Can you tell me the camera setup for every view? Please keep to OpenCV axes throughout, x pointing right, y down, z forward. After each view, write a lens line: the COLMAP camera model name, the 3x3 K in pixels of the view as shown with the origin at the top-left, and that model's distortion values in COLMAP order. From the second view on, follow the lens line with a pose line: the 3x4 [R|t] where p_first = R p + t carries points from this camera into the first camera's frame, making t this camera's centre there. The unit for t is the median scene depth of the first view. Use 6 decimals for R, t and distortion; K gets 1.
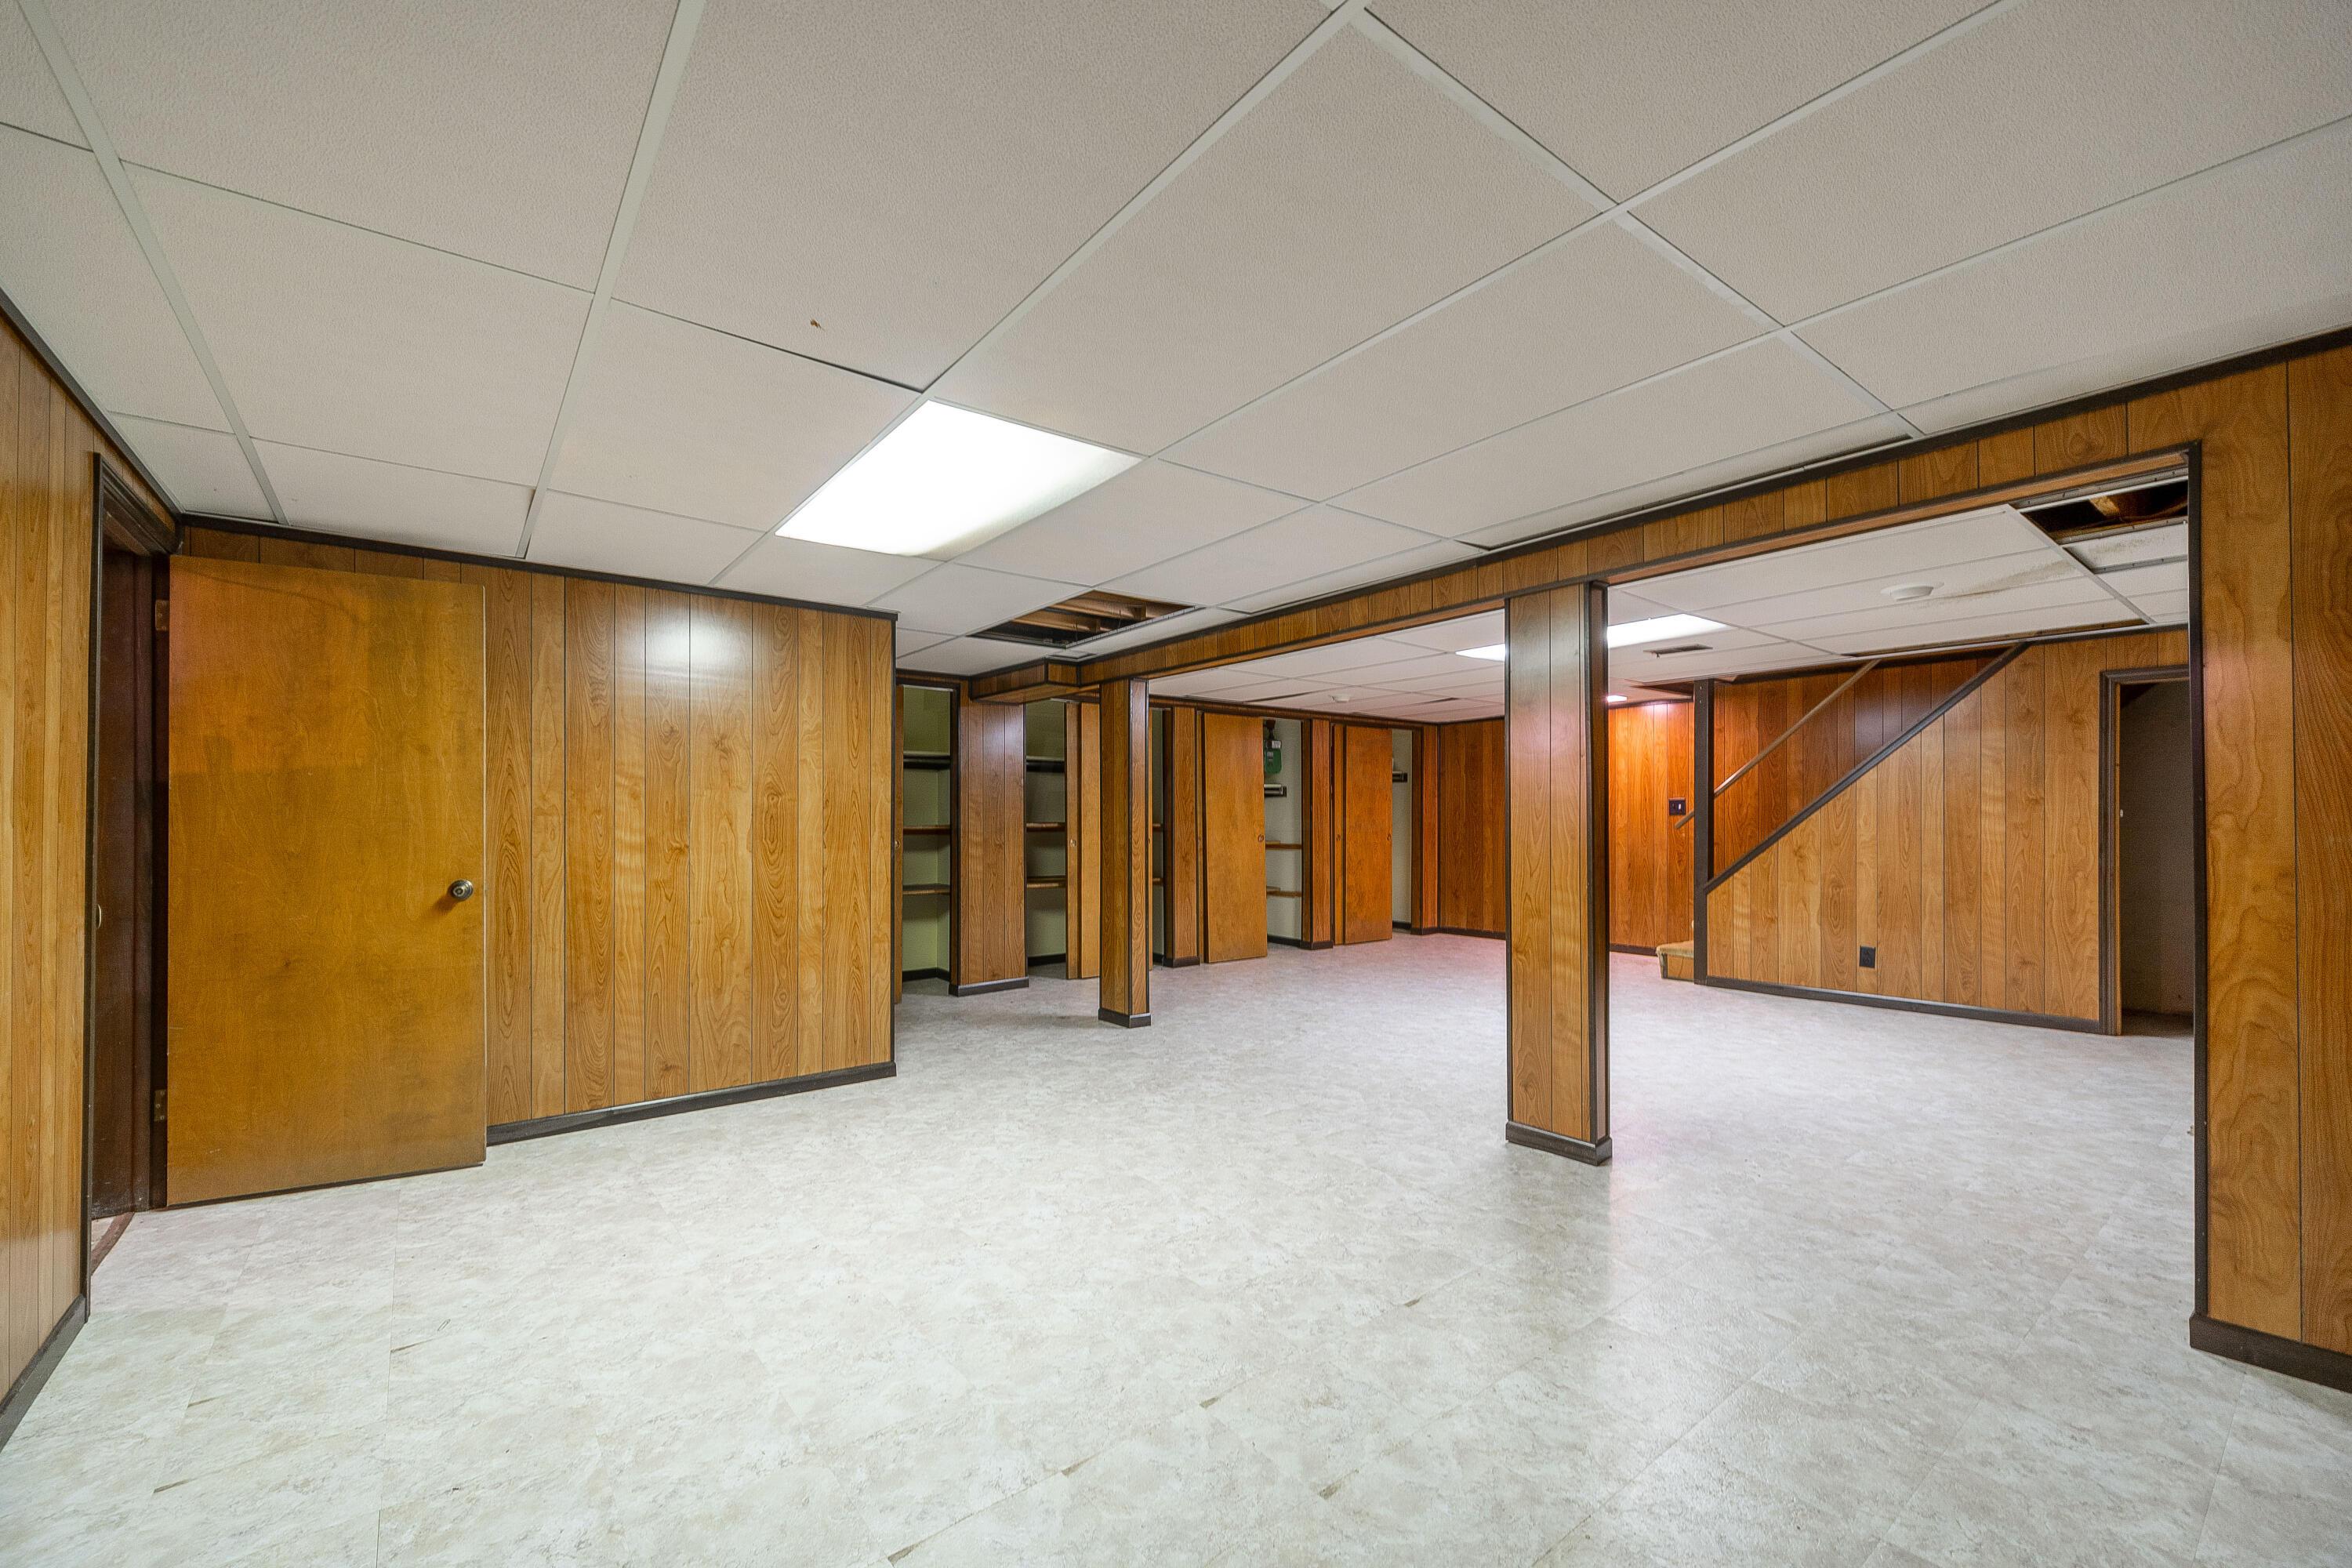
lens RADIAL K [[964.1, 0, 1232.5], [0, 964.1, 820.4], [0, 0, 1]] dist [0.000221, -0.001908]
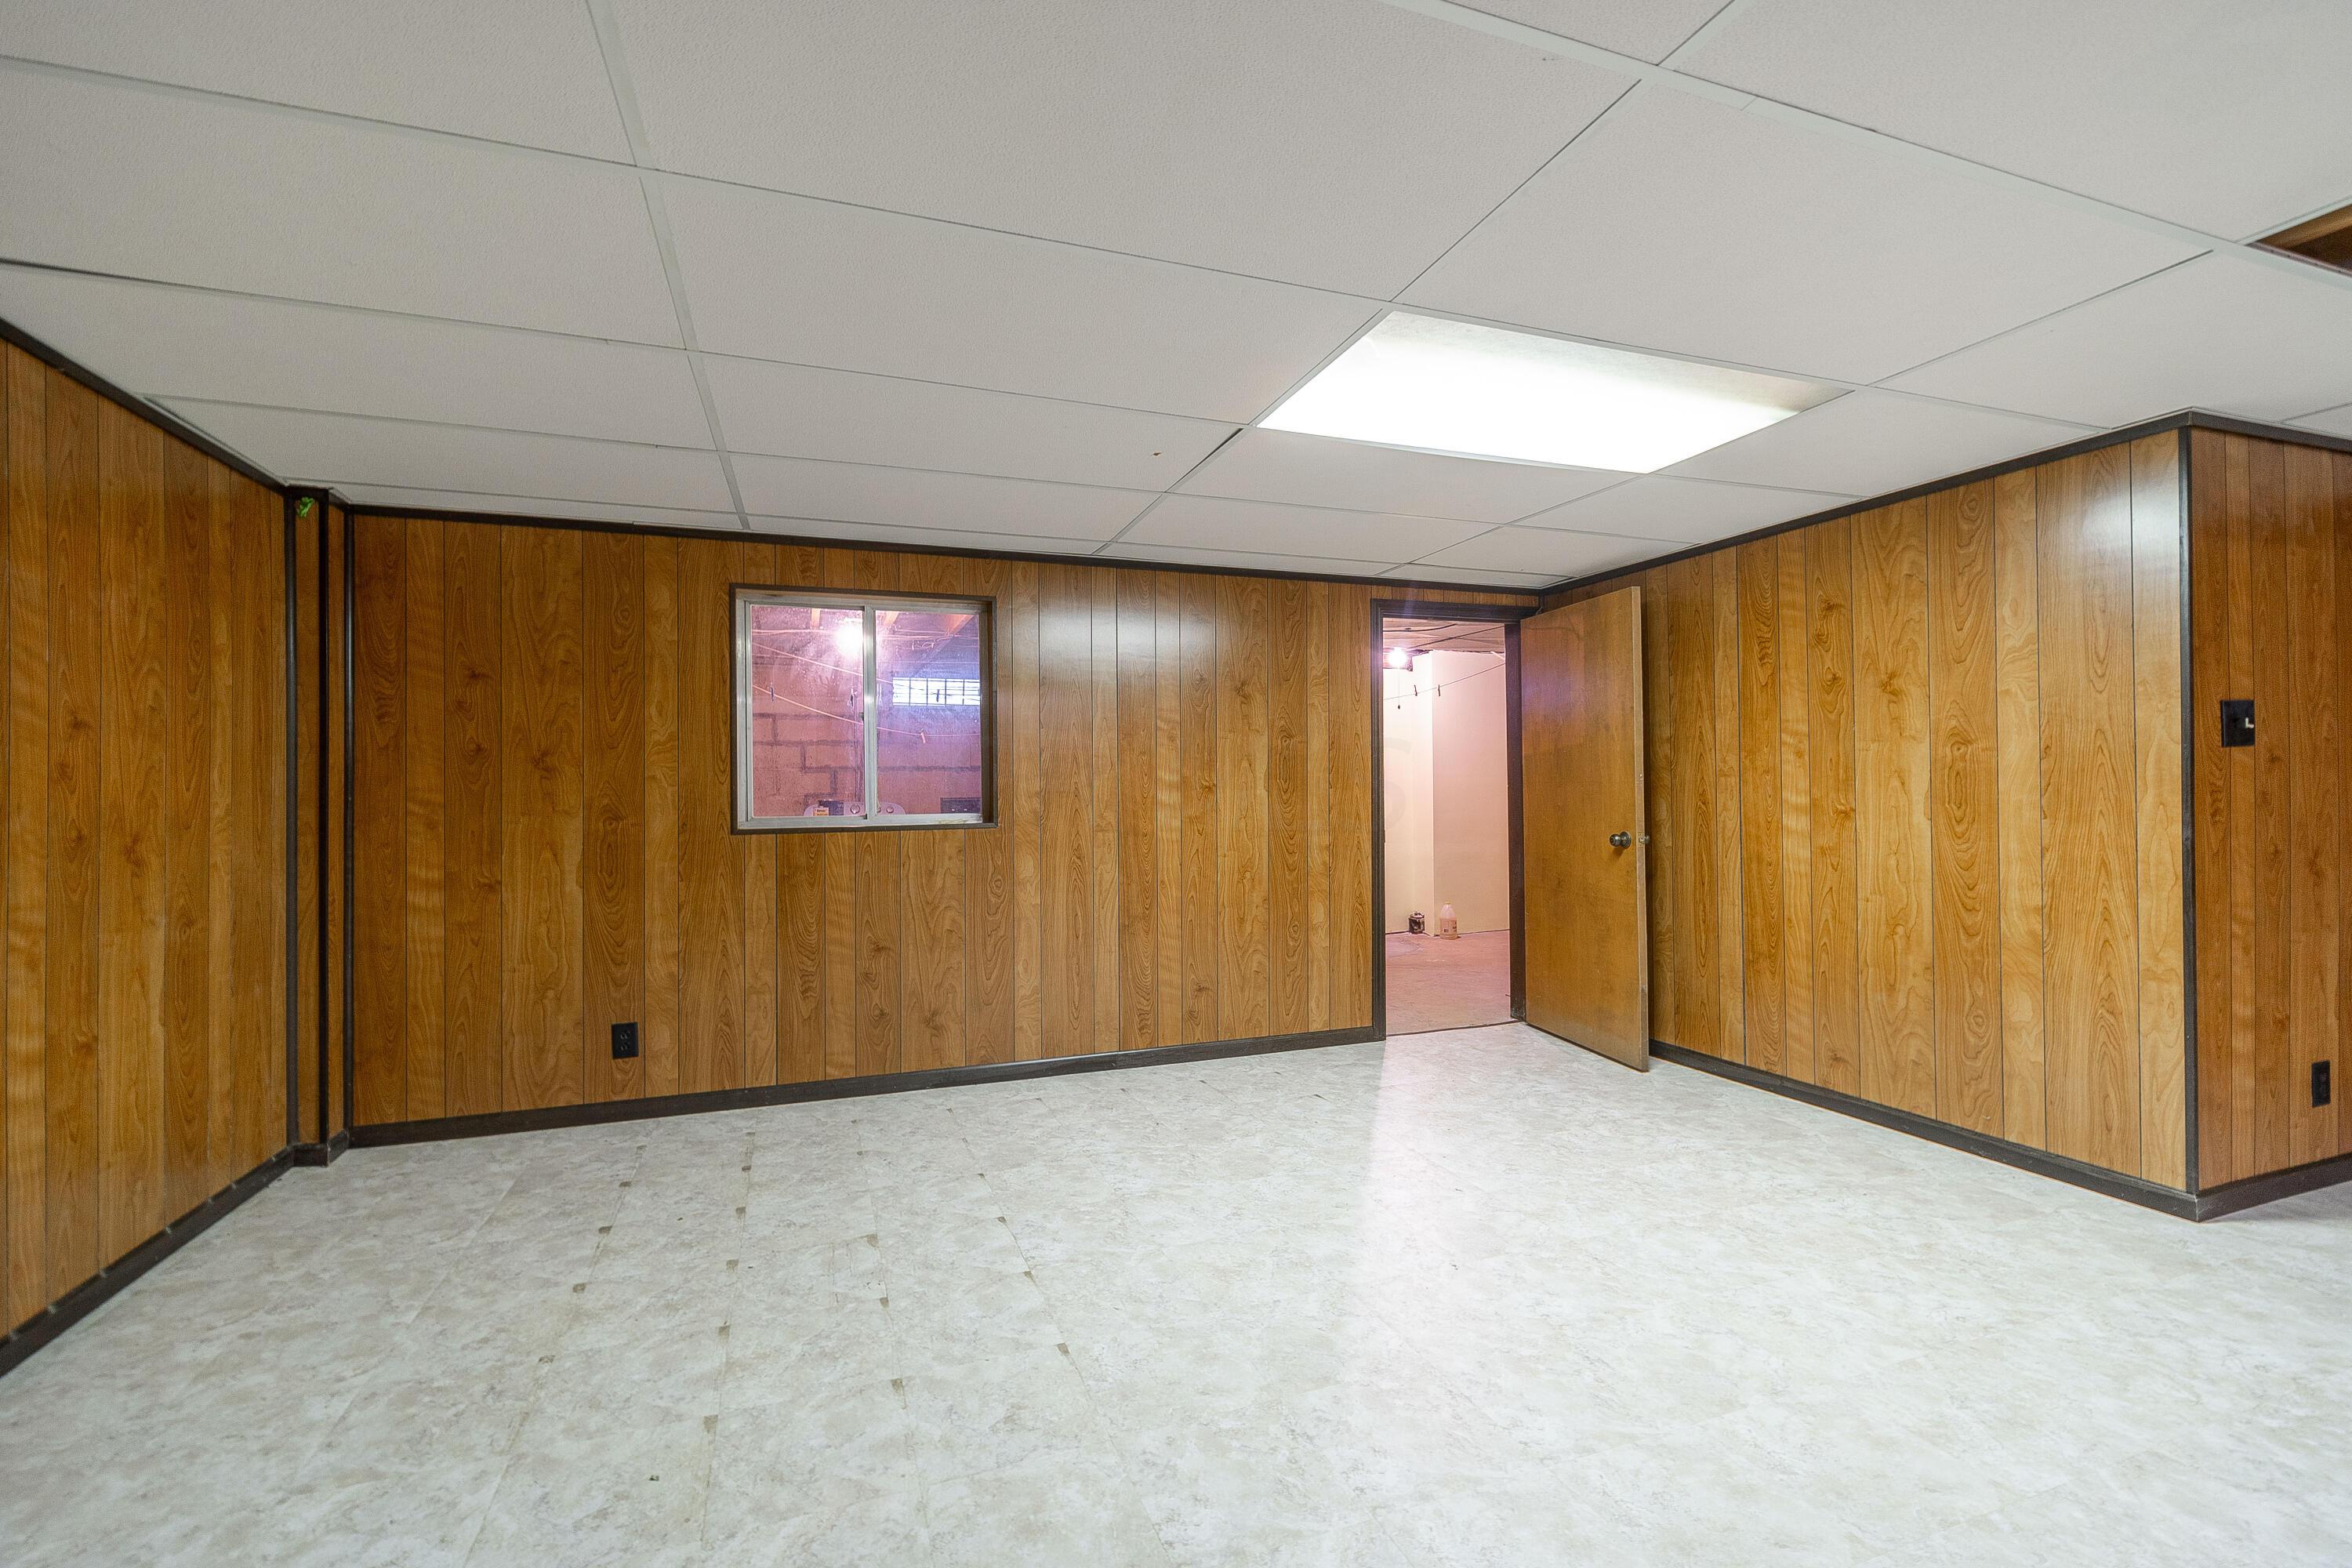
lens RADIAL K [[964.1, 0, 1174.6], [0, 964.1, 786.1], [0, 0, 1]] dist [0.000221, -0.001908]
pose [[-0.335134, 0.002934, -0.942166, 0.478520], [0.015407, 0.999879, -0.002367, -0.001532], [0.942044, -0.015309, -0.335139, 0.766707]]
